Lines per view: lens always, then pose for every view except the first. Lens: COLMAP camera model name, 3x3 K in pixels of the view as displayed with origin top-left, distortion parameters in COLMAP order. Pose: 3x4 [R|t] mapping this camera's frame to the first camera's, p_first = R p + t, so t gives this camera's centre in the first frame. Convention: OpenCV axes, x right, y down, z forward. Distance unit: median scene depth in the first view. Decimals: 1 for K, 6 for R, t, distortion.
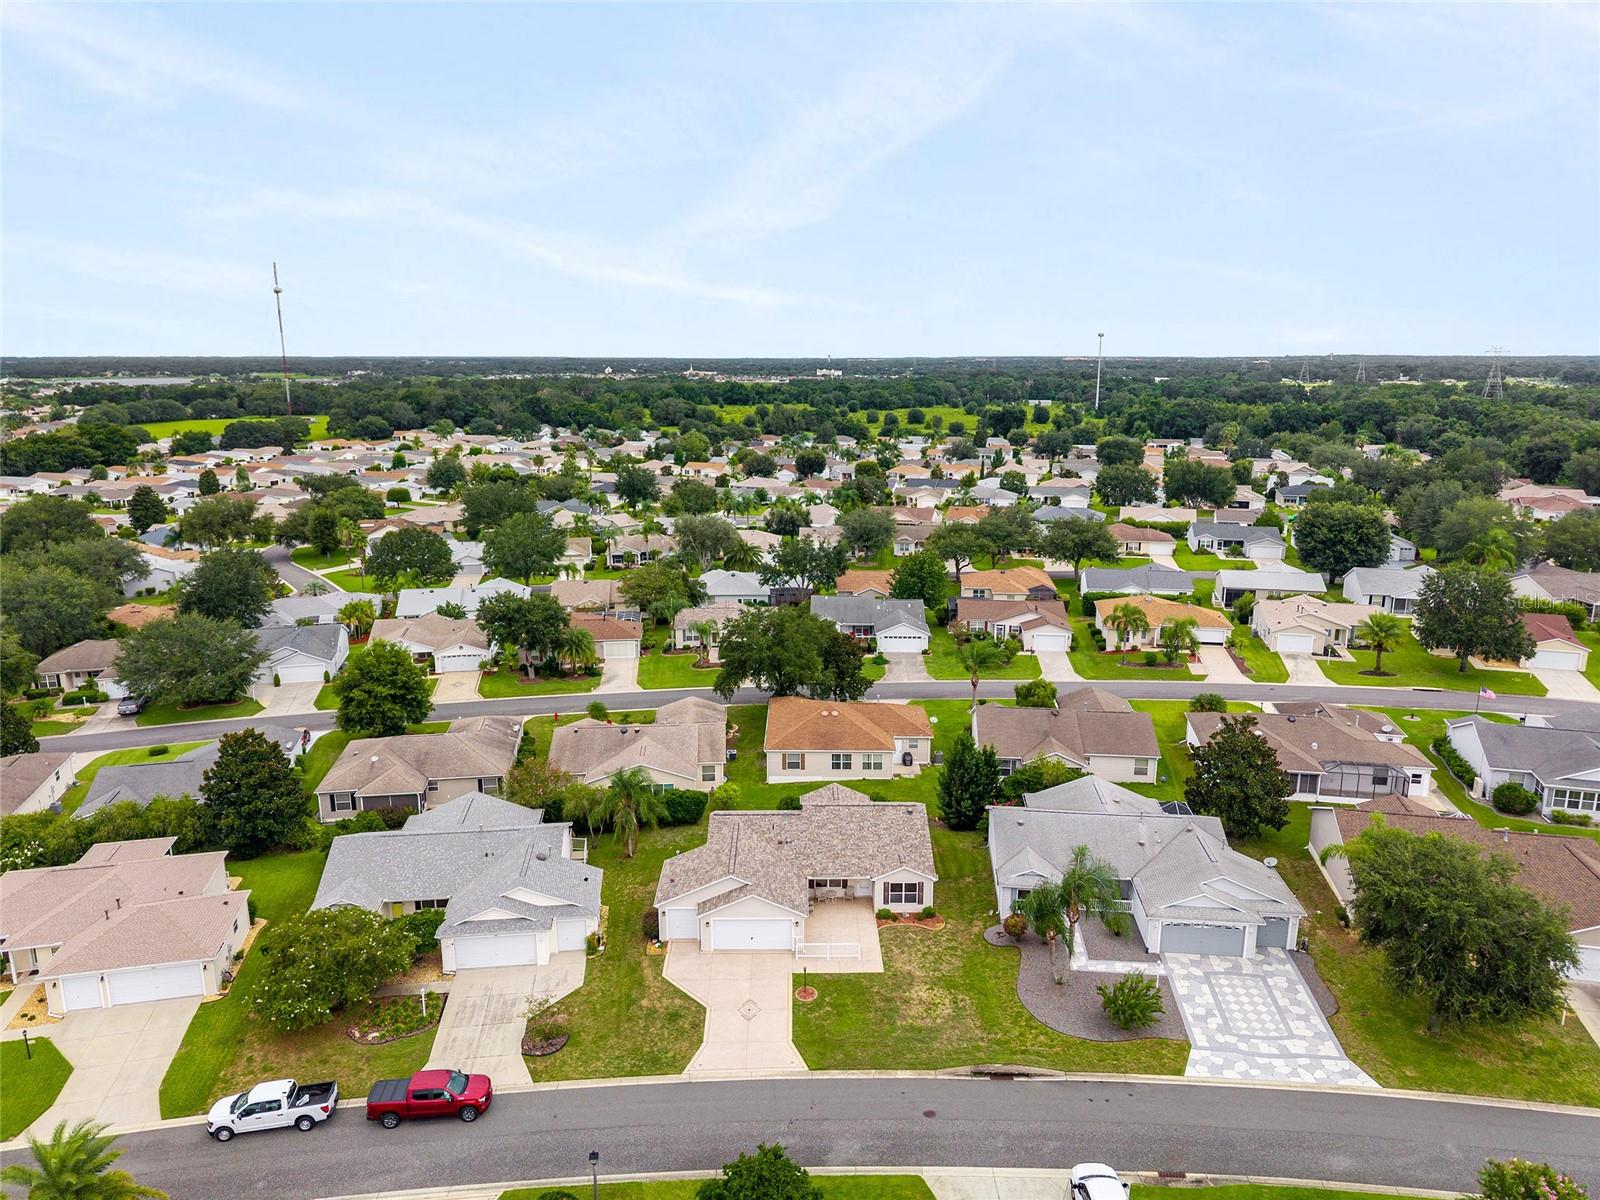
lens RADIAL K [[1073.8, 0, 800.0], [0, 1073.8, 600.0], [0, 0, 1]] dist [0.021551, -0.018959]
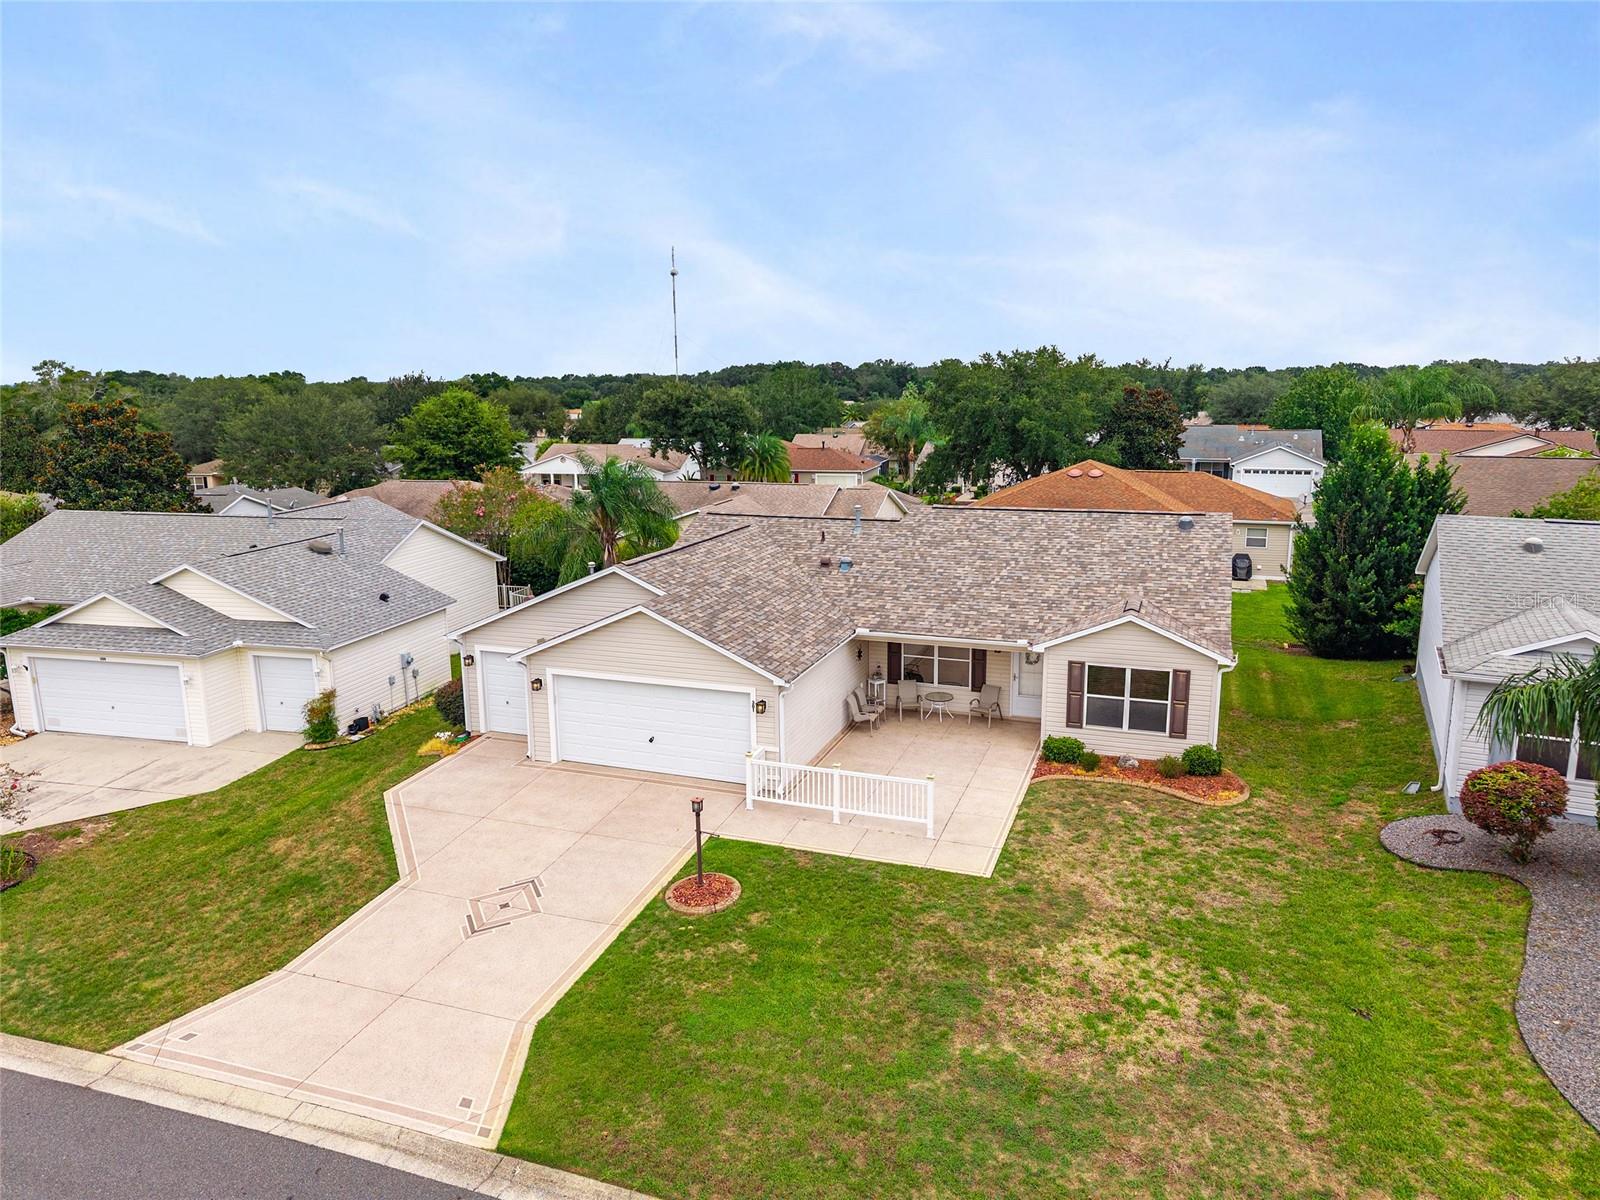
lens RADIAL K [[1073.8, 0, 800.0], [0, 1073.8, 600.0], [0, 0, 1]] dist [0.021551, -0.018959]
pose [[0.935019, 0.062998, -0.348957, 0.103755], [-0.070269, 0.997494, -0.008202, 0.223477], [0.347566, 0.032189, 0.937103, 0.568769]]
